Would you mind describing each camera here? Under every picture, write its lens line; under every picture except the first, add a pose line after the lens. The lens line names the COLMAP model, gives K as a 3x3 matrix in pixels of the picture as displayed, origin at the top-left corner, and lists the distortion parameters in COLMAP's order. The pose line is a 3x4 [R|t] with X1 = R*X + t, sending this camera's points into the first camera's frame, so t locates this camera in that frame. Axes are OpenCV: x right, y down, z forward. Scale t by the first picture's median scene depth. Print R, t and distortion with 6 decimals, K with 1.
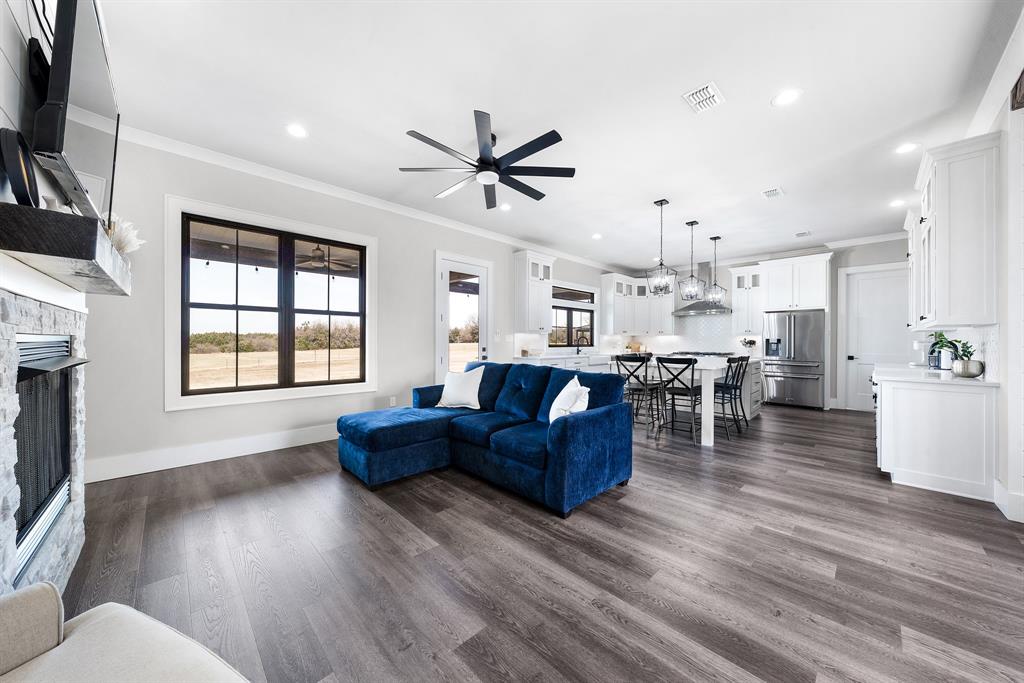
lens RADIAL K [[352.7, 0, 509.9], [0, 352.7, 339.8], [0, 0, 1]] dist [0.000952, 0.000151]
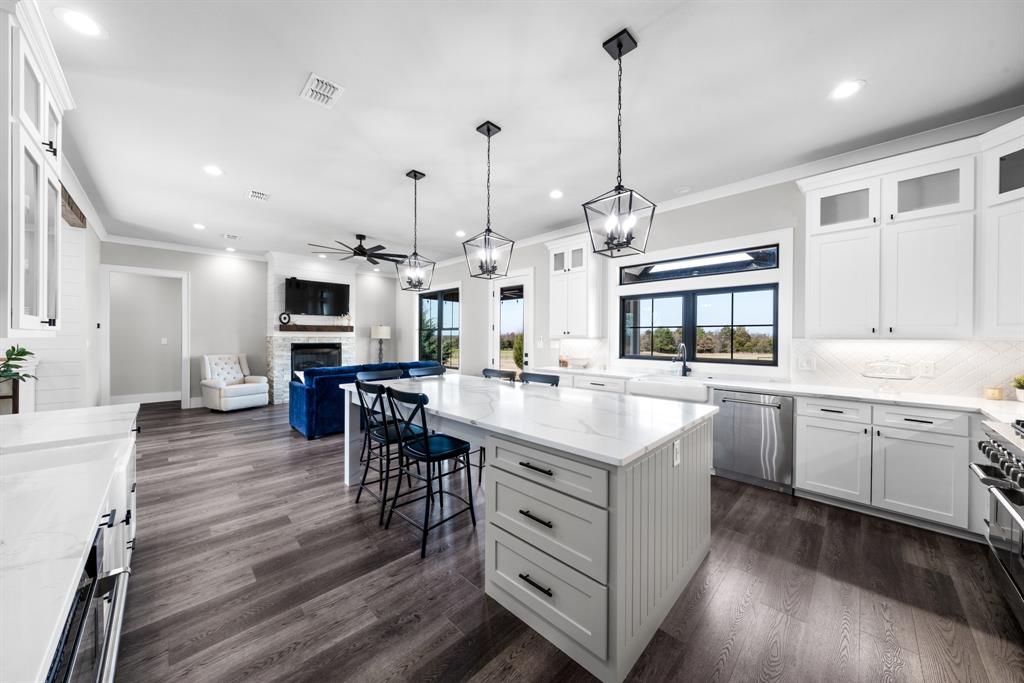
lens RADIAL K [[352.7, 0, 509.9], [0, 352.7, 339.8], [0, 0, 1]] dist [0.000952, 0.000151]
pose [[0.003659, 0.002784, -0.999989, 2.061633], [-0.002200, 0.999994, 0.002776, -0.043675], [0.999991, 0.002189, 0.003666, 2.056538]]
